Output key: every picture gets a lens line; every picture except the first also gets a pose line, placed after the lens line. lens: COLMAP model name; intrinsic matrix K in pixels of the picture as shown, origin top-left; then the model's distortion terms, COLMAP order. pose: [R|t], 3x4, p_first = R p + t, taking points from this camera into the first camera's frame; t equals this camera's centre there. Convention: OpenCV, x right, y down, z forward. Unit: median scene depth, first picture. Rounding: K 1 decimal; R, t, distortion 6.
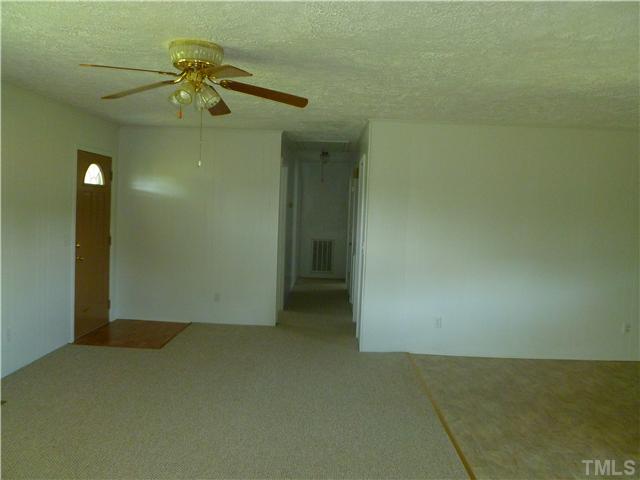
lens RADIAL K [[541.9, 0, 320.0], [0, 541.9, 240.0], [0, 0, 1]] dist [-0.069539, 0.002419]
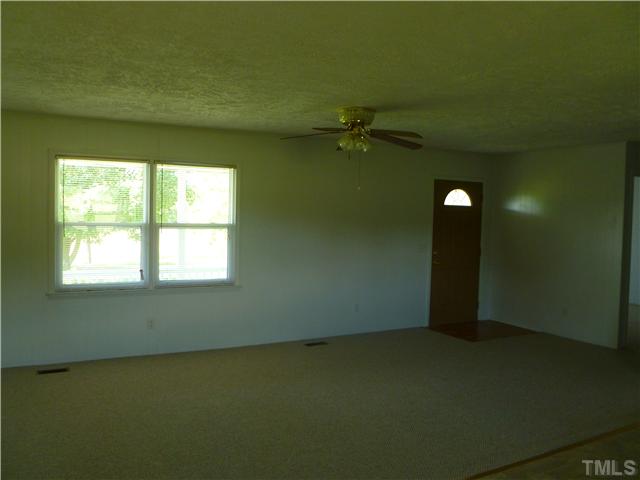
lens RADIAL K [[541.9, 0, 320.0], [0, 541.9, 240.0], [0, 0, 1]] dist [-0.069539, 0.002419]
pose [[0.495433, 0.015576, -0.868507, 0.494995], [-0.056507, 0.998299, -0.014330, 0.012148], [0.866806, 0.056176, 0.495470, 0.093889]]
